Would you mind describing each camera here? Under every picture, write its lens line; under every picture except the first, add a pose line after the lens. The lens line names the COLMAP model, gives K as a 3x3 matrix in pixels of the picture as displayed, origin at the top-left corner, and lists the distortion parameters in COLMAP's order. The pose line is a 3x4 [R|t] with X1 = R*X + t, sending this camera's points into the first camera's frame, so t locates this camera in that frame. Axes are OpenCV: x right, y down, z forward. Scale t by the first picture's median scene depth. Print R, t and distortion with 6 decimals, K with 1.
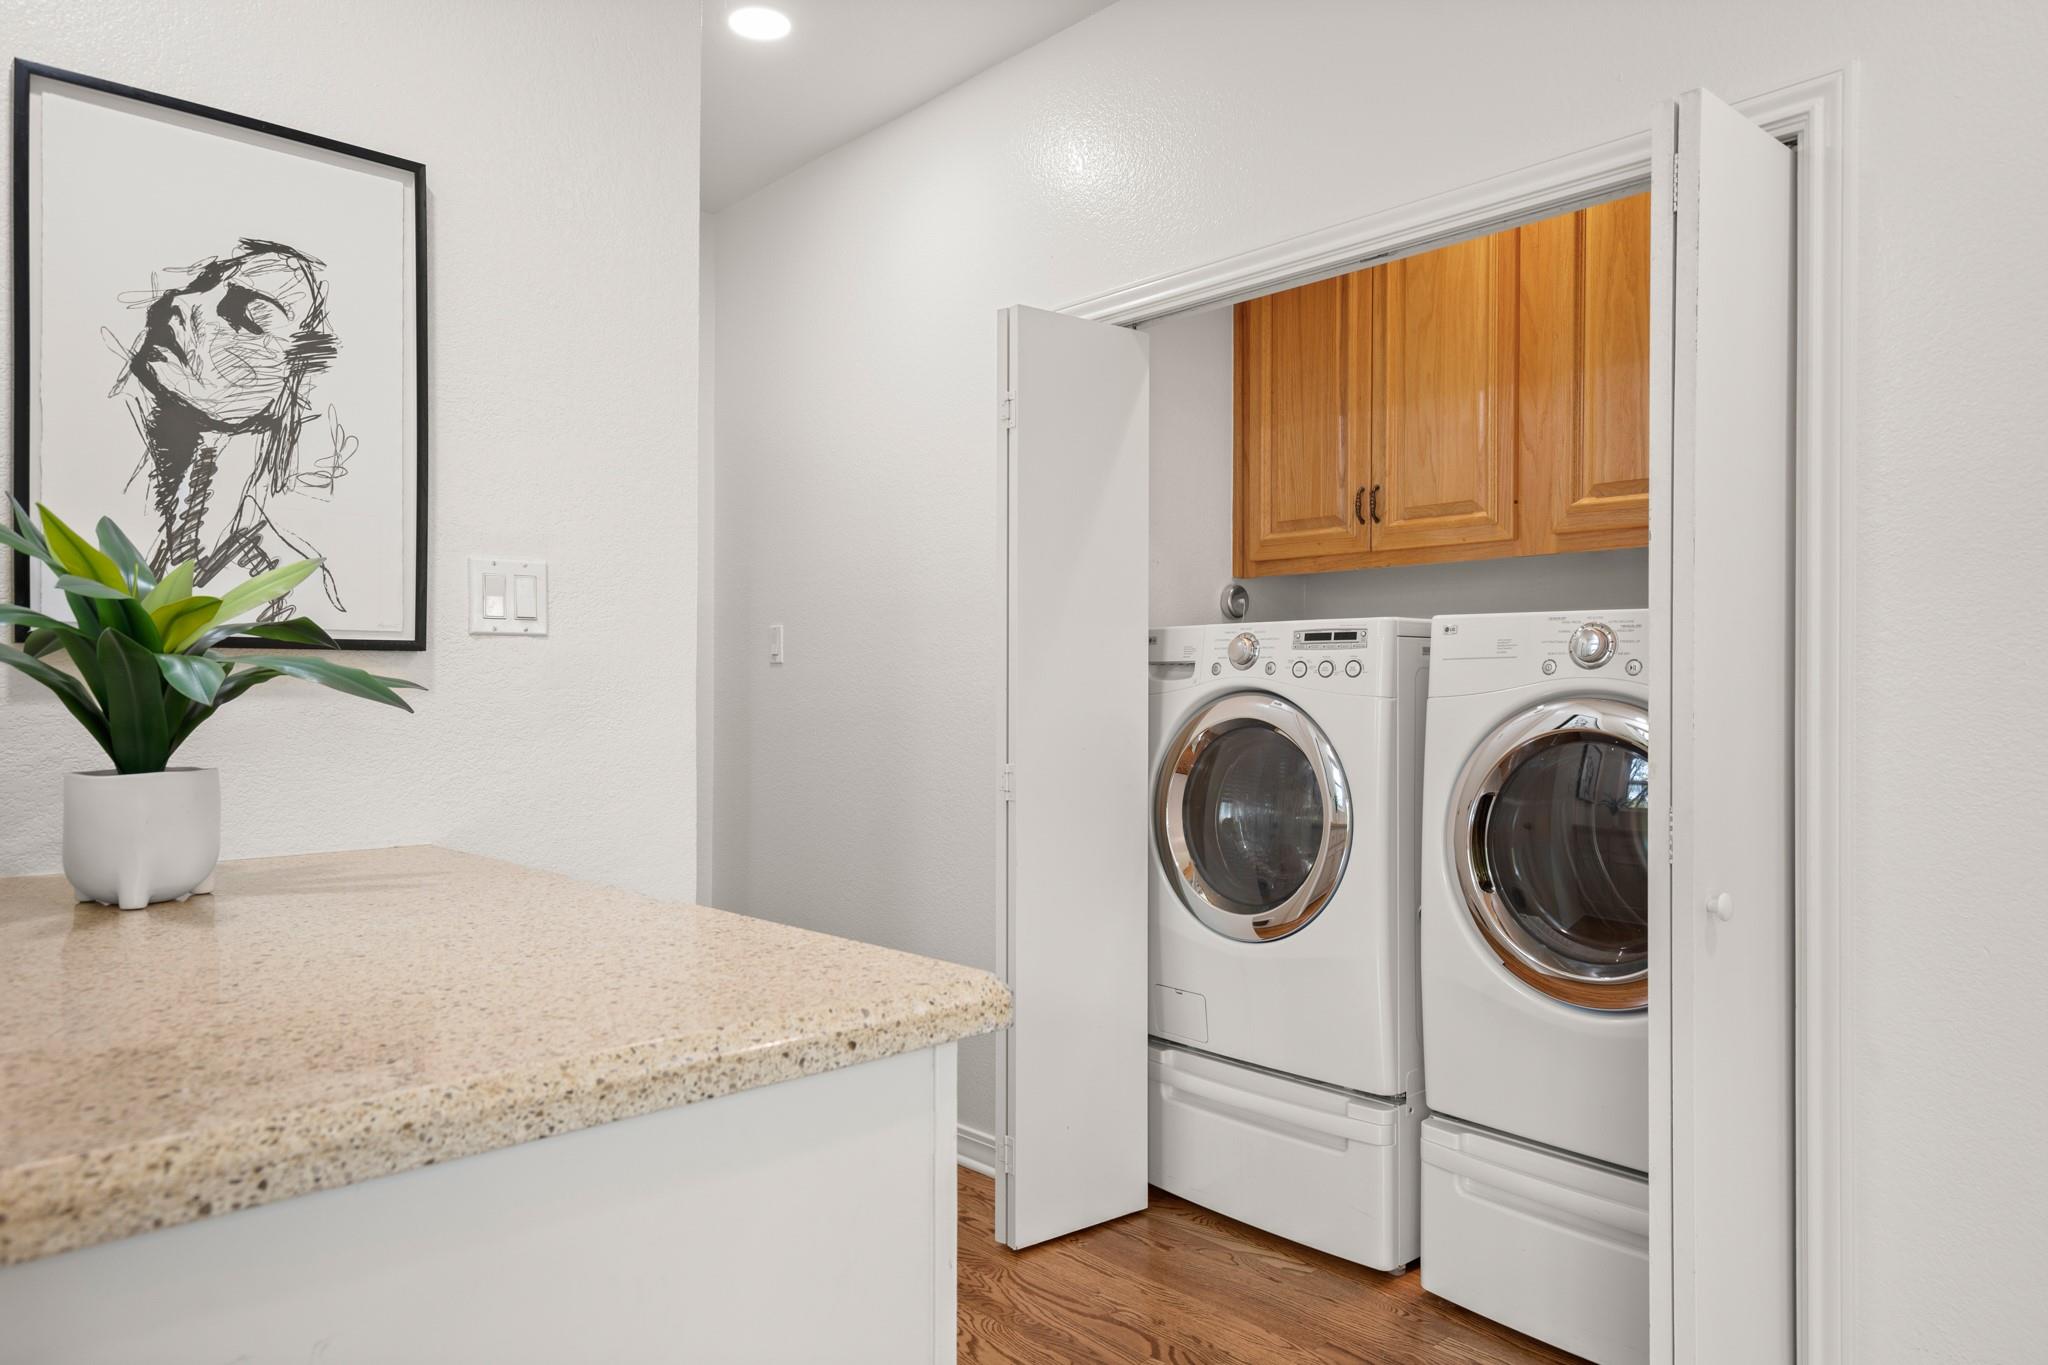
lens RADIAL K [[1311.5, 0, 1029.4], [0, 1311.5, 692.4], [0, 0, 1]] dist [0.002343, 0.000362]
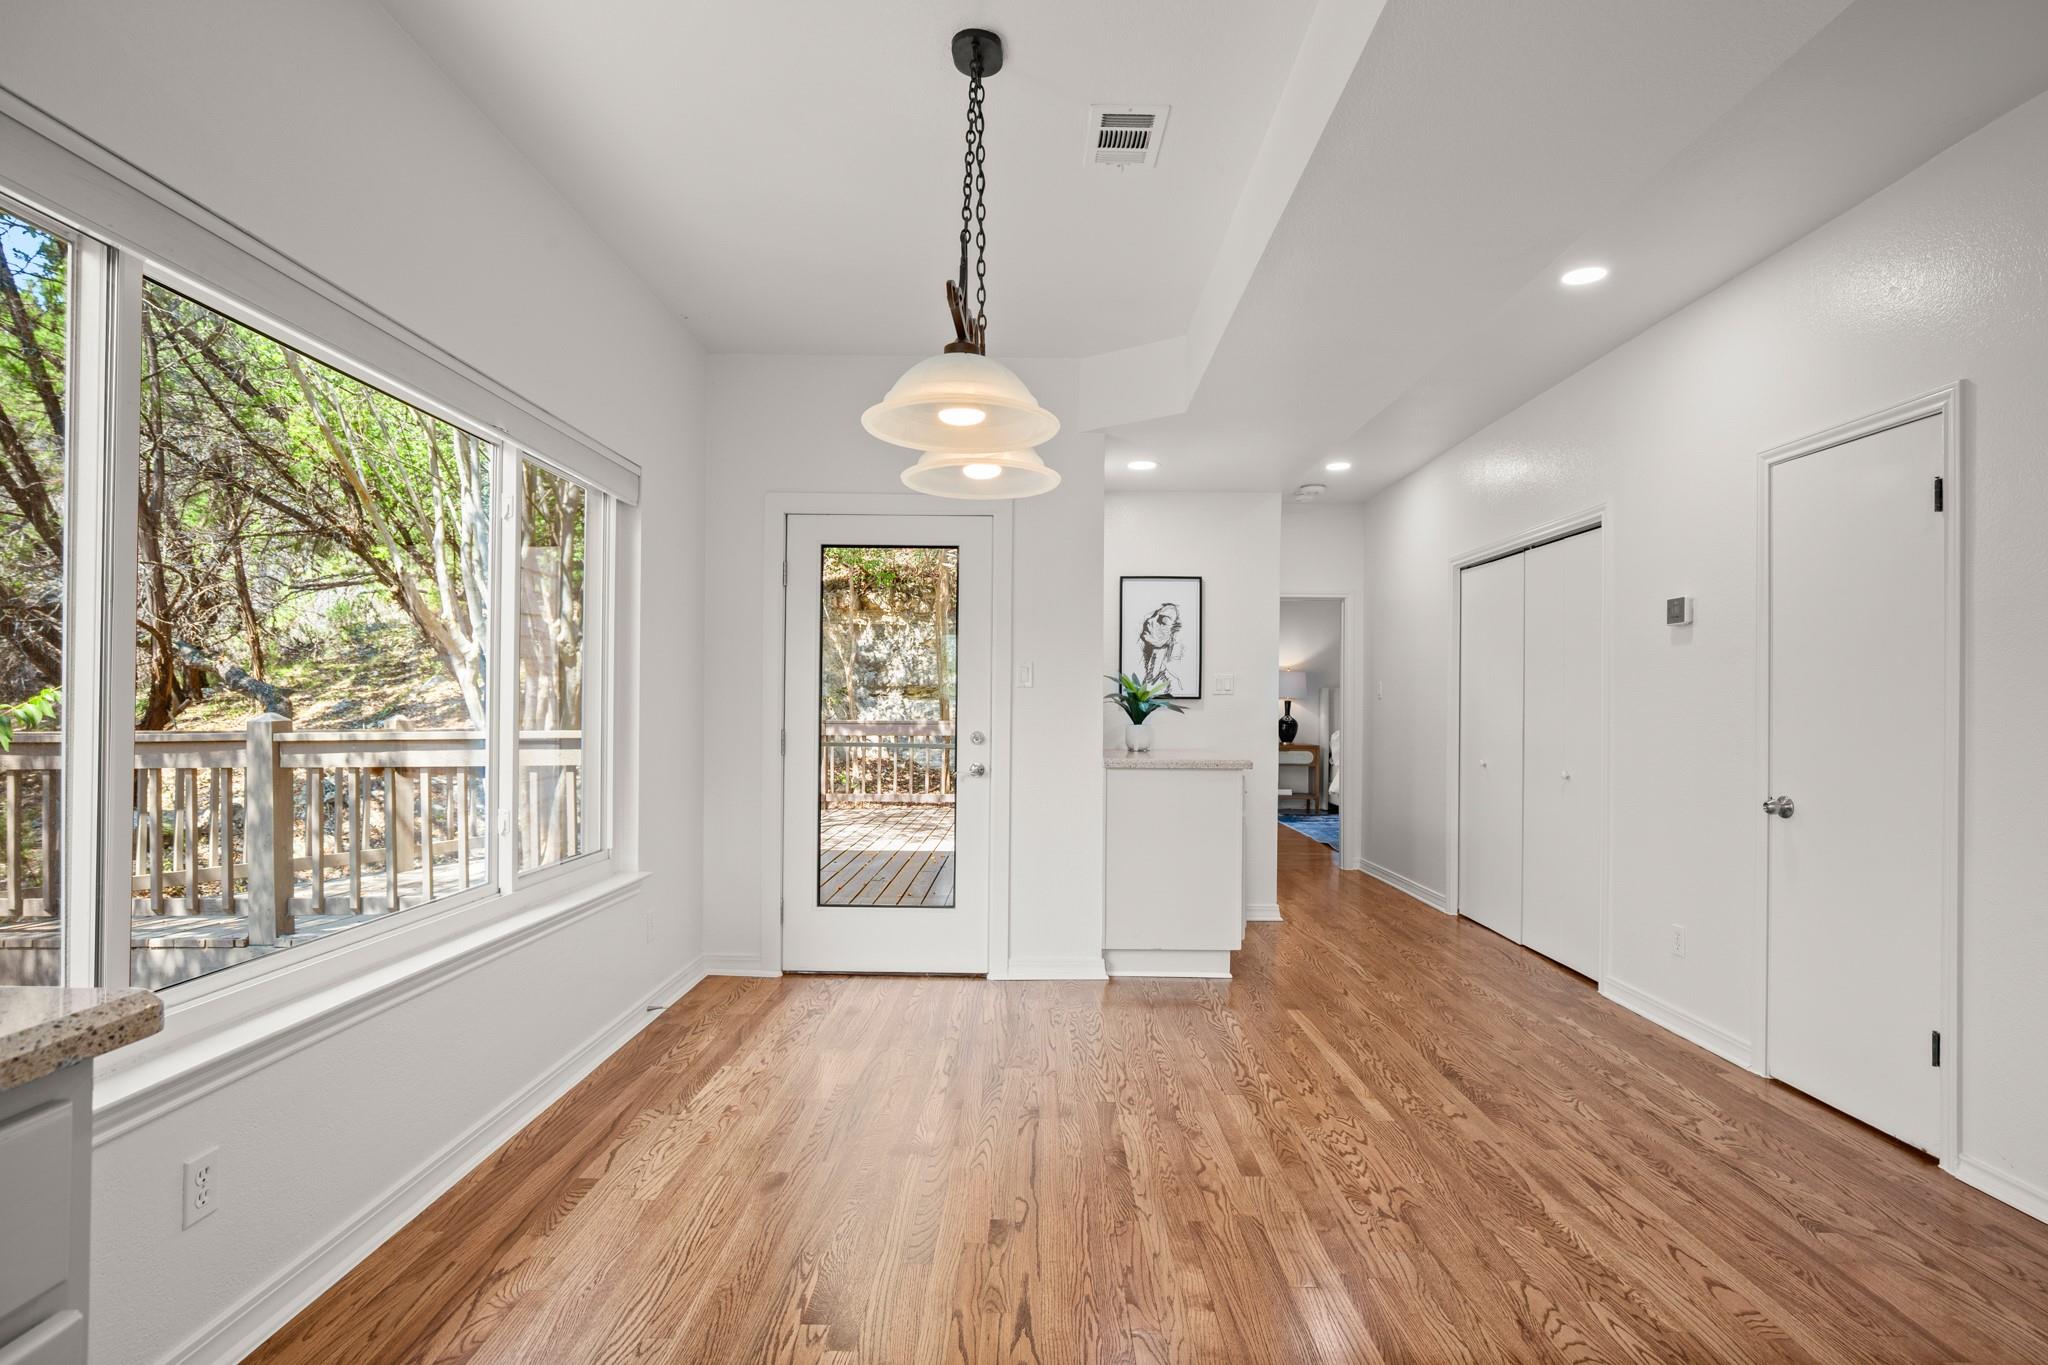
lens RADIAL K [[1052.0, 0, 1023.9], [0, 1052.0, 693.8], [0, 0, 1]] dist [-0.001022, -0.000095]
pose [[0.727914, -0.003763, -0.685659, 1.479950], [-0.002411, 0.999965, -0.008046, -0.021166], [0.685665, 0.007510, 0.727879, -1.874859]]
